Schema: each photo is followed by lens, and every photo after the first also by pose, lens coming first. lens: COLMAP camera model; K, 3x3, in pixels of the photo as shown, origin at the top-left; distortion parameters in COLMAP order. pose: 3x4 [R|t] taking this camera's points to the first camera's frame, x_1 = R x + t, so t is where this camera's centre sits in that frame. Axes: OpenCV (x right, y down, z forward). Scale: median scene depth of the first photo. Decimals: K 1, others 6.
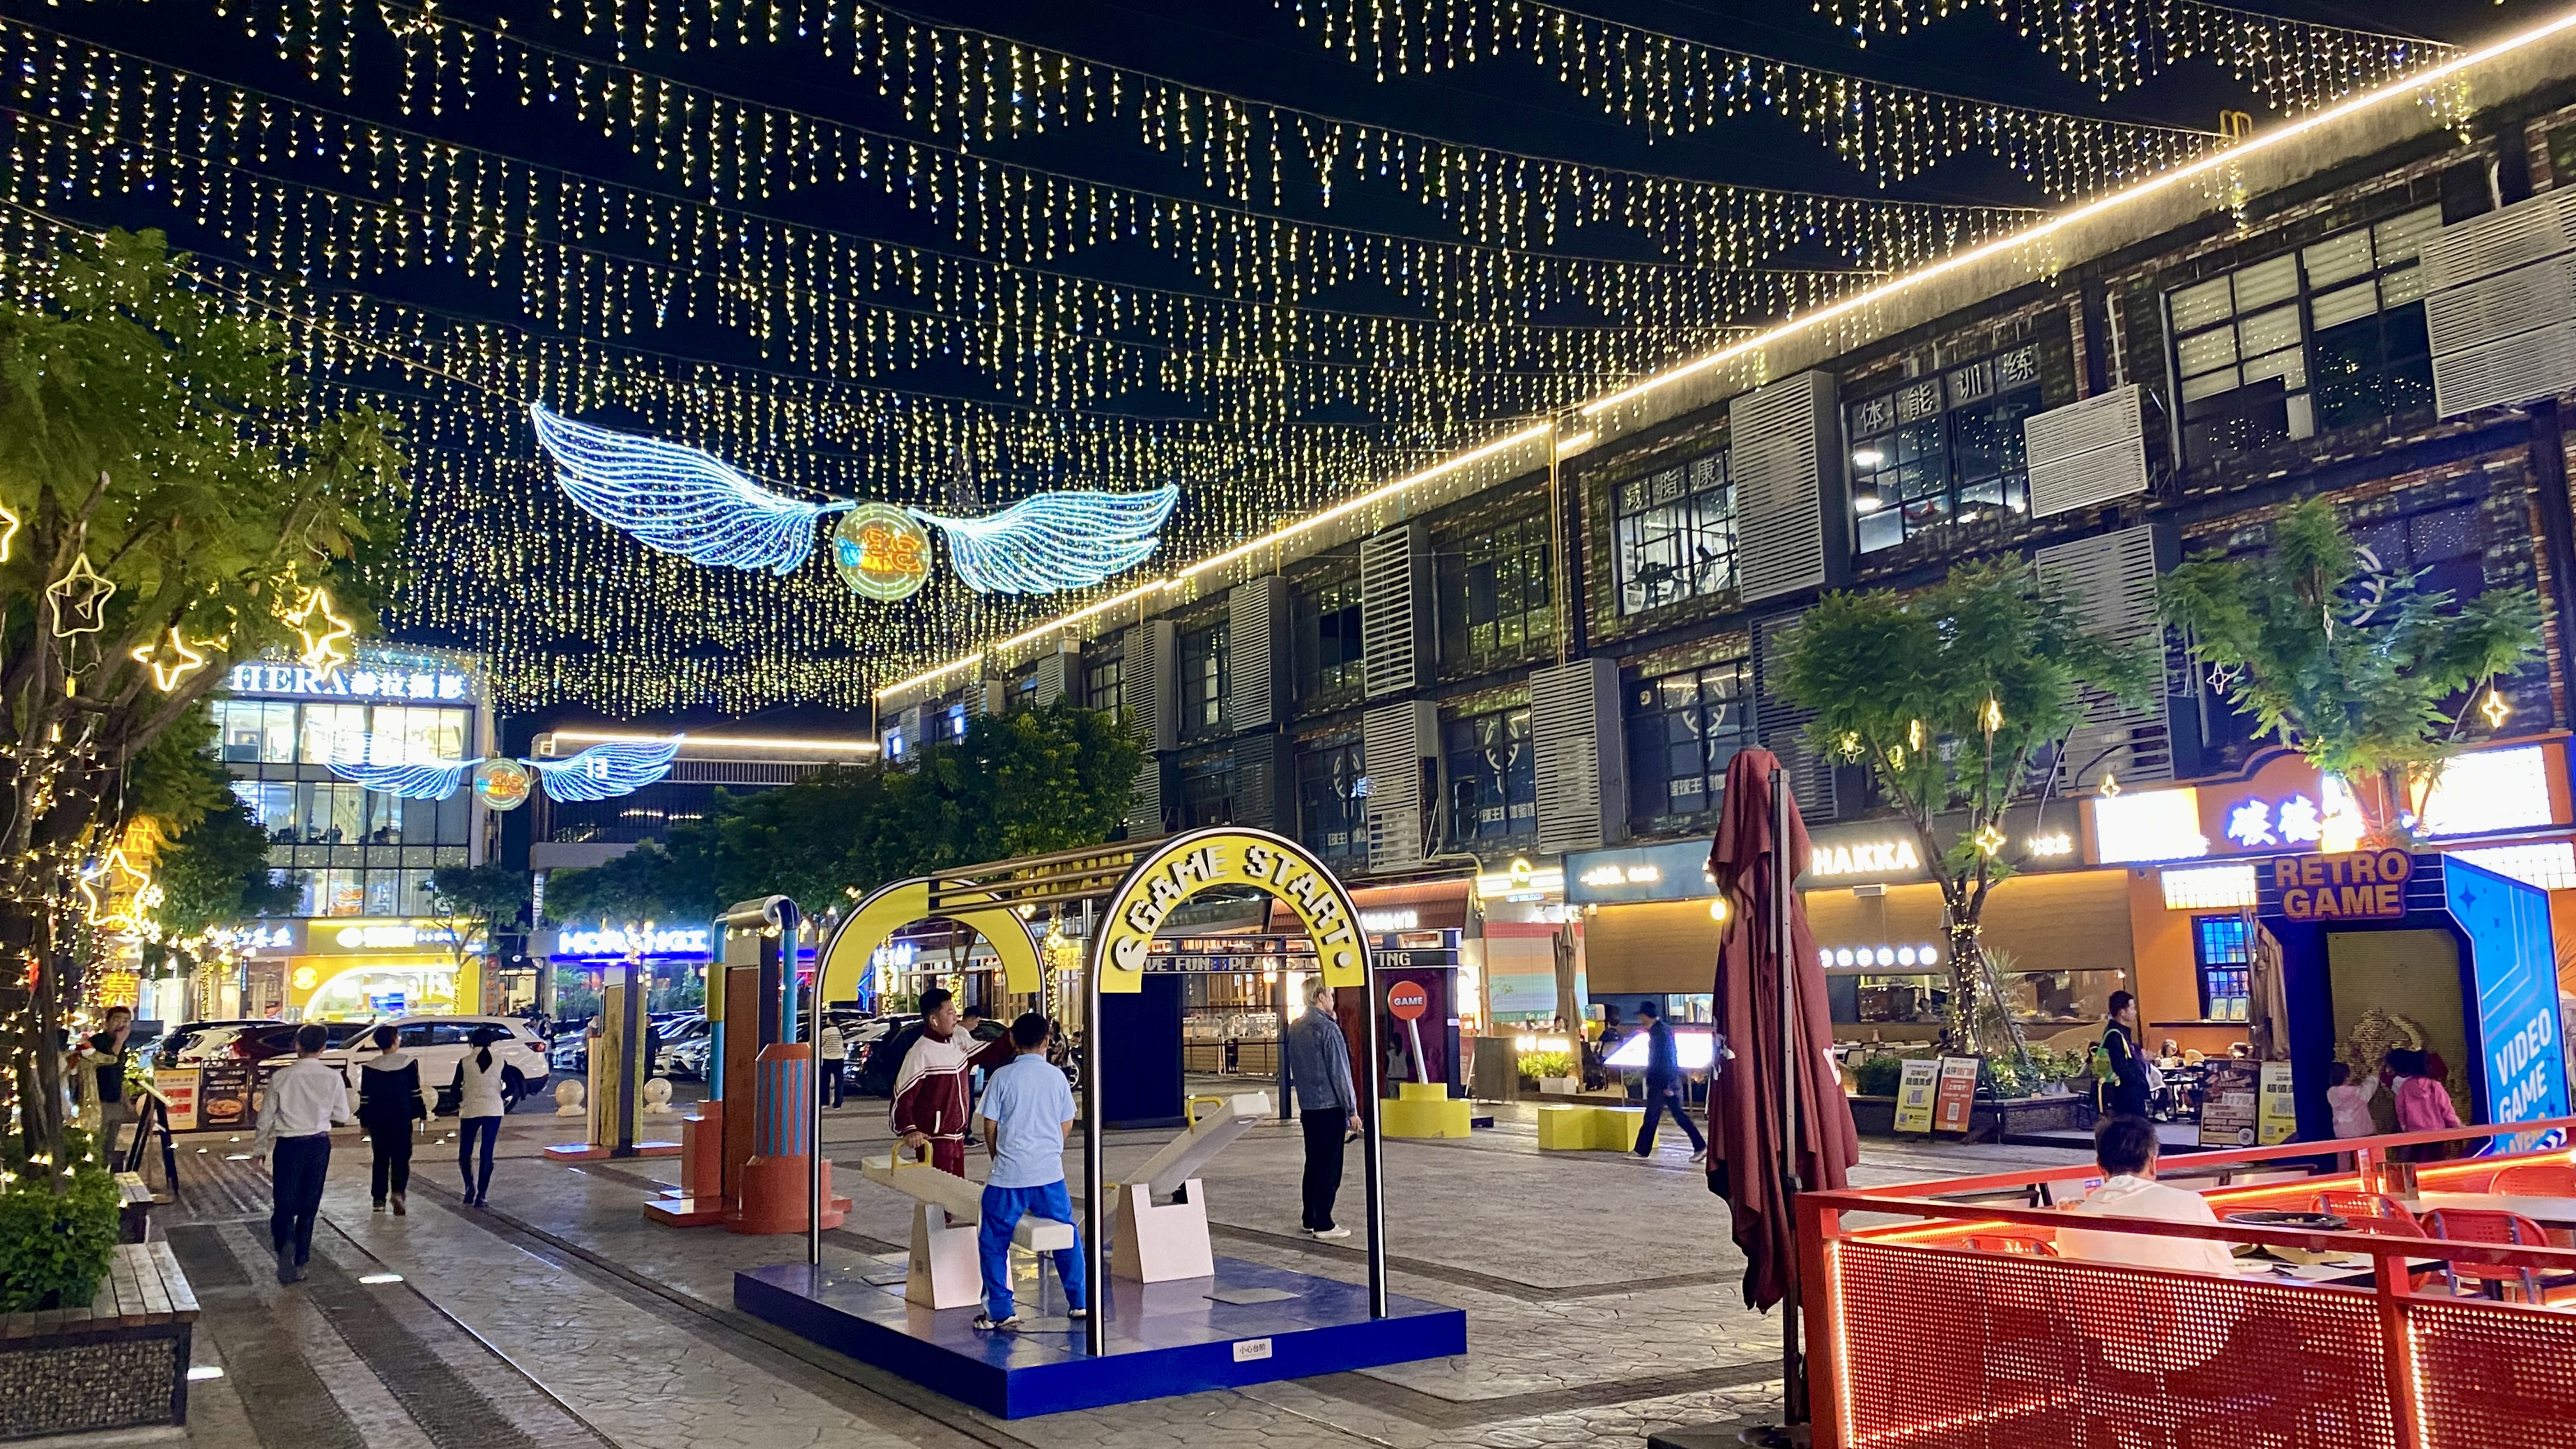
lens RADIAL K [[2023.5, 0, 1288.0], [0, 2023.5, 724.5], [0, 0, 1]] dist [0.013964, 0.002883]
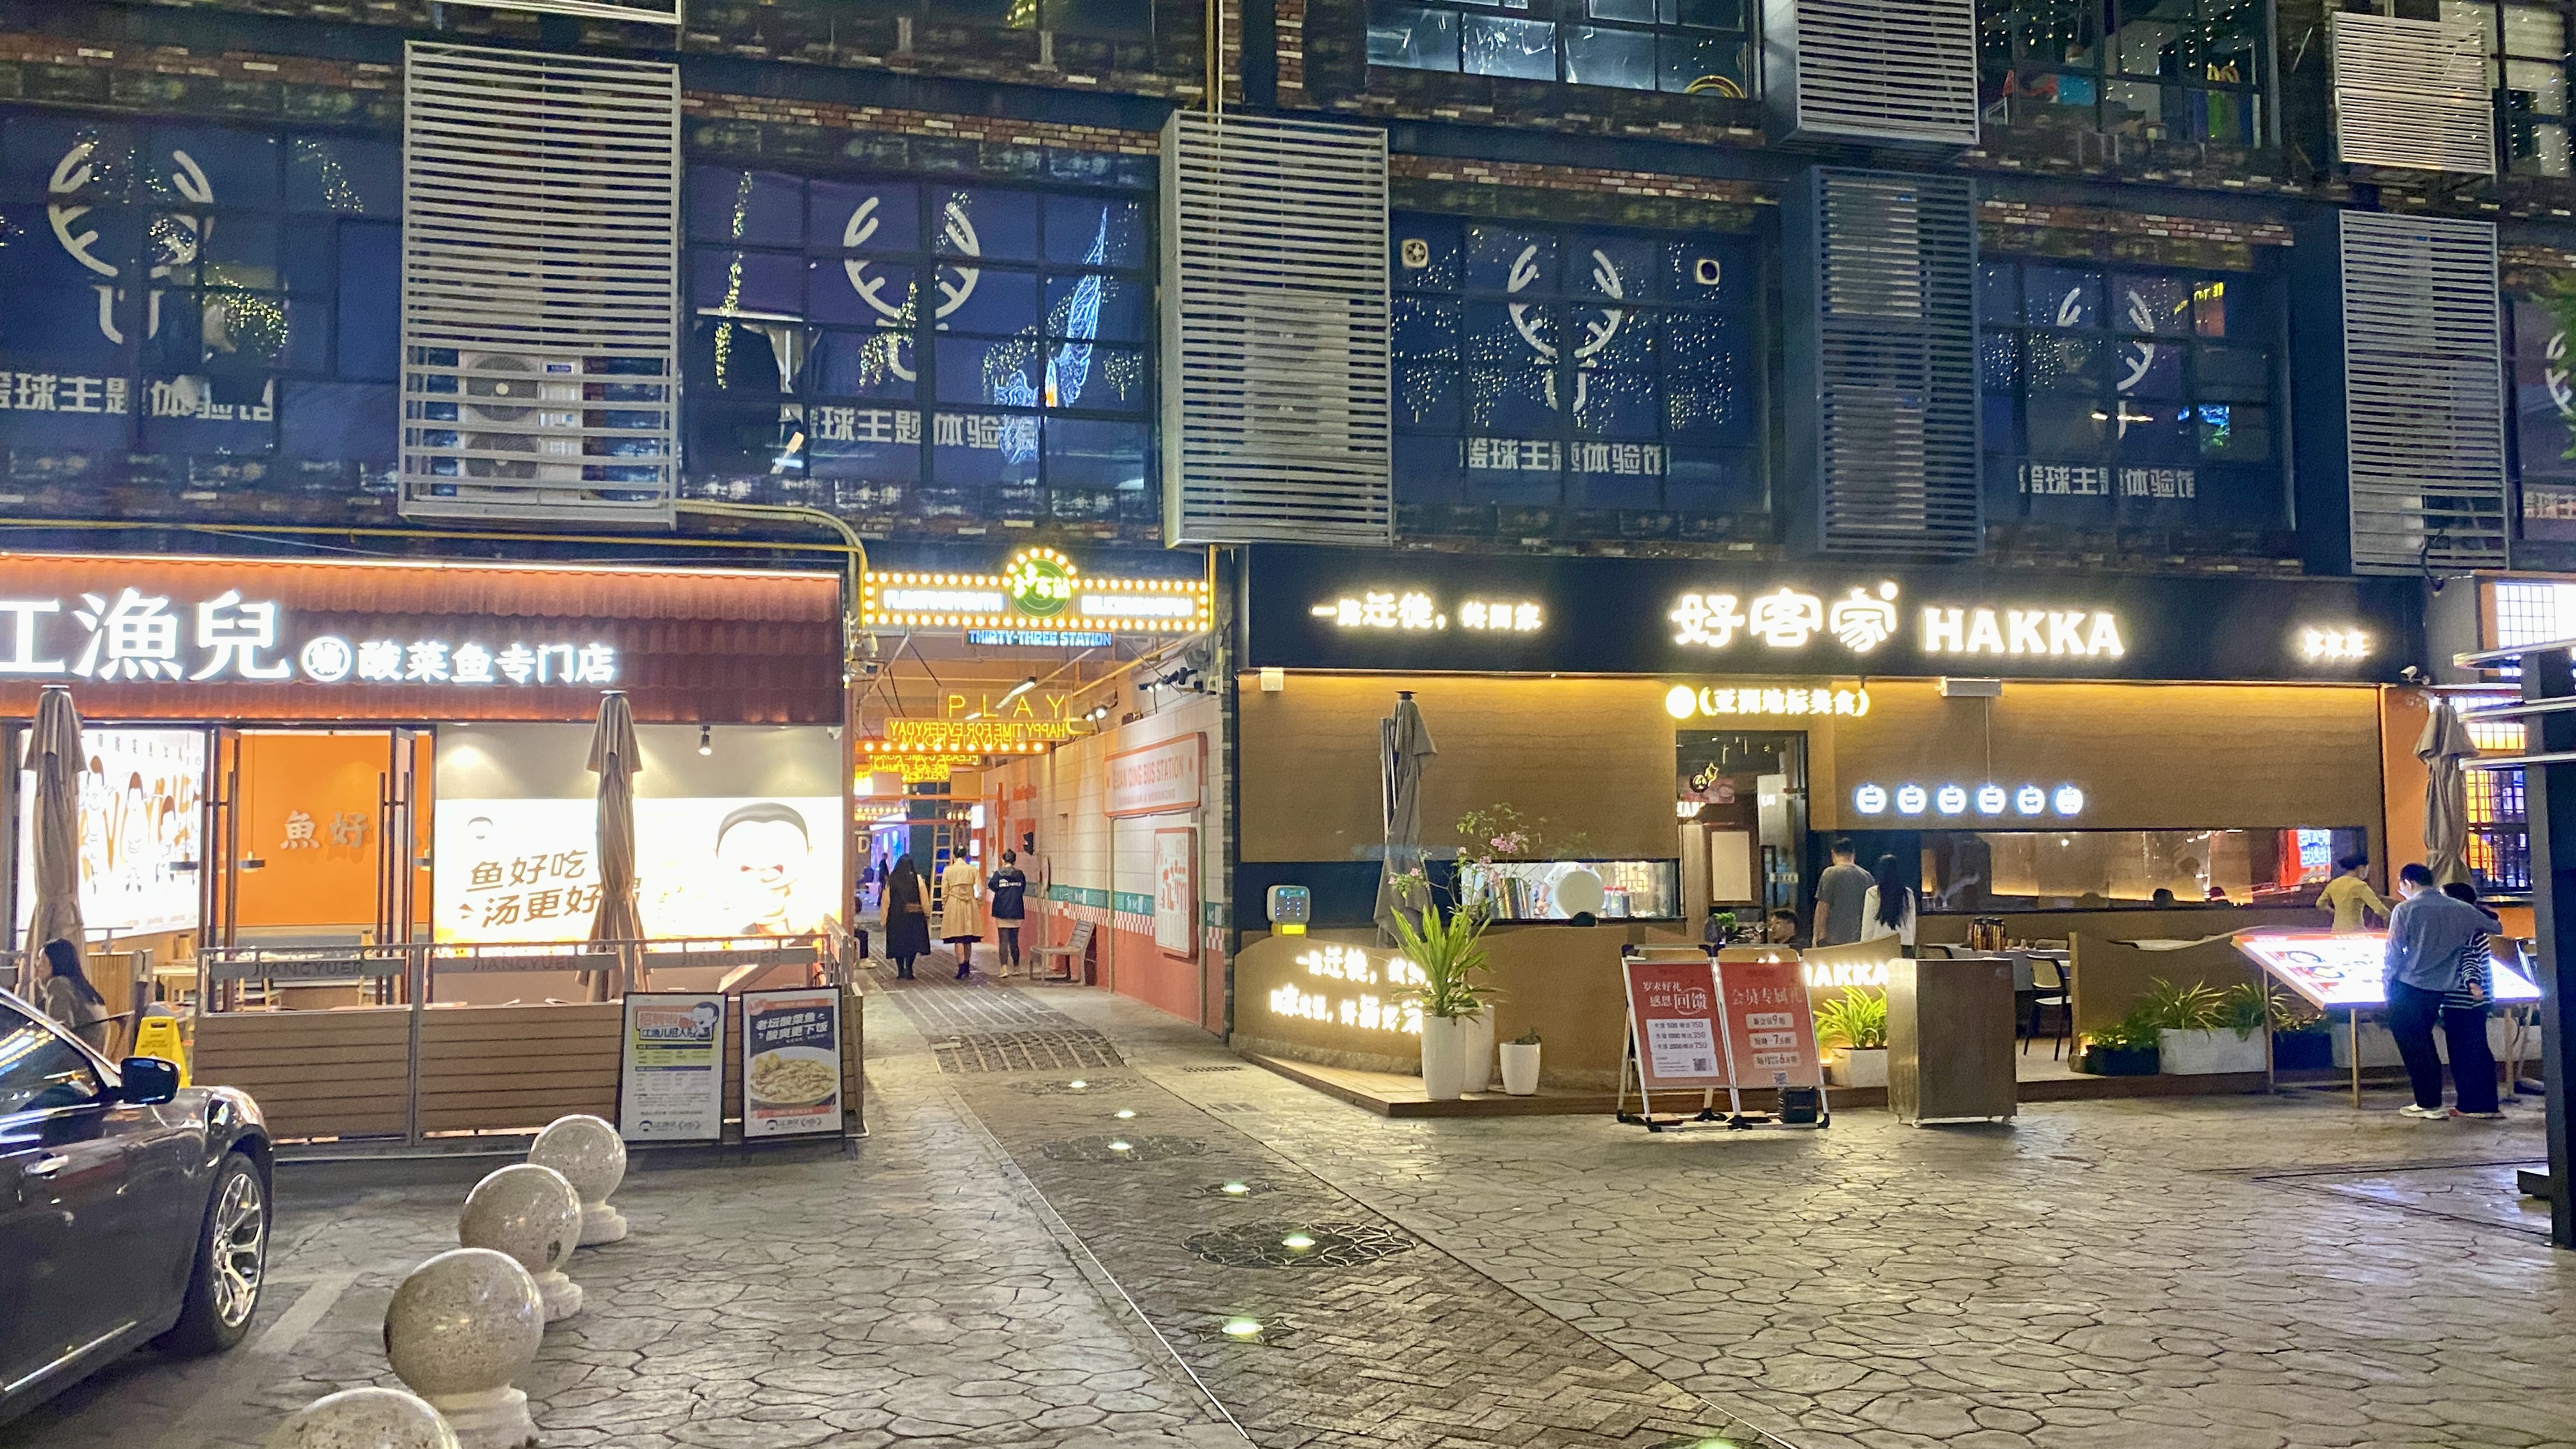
lens RADIAL K [[2023.5, 0, 1288.0], [0, 2023.5, 724.5], [0, 0, 1]] dist [0.013964, 0.002883]
pose [[0.257445, 0.069465, 0.963793, -0.329702], [-0.120040, 0.991986, -0.039433, 0.138562], [-0.958808, -0.105542, 0.263720, 1.026406]]
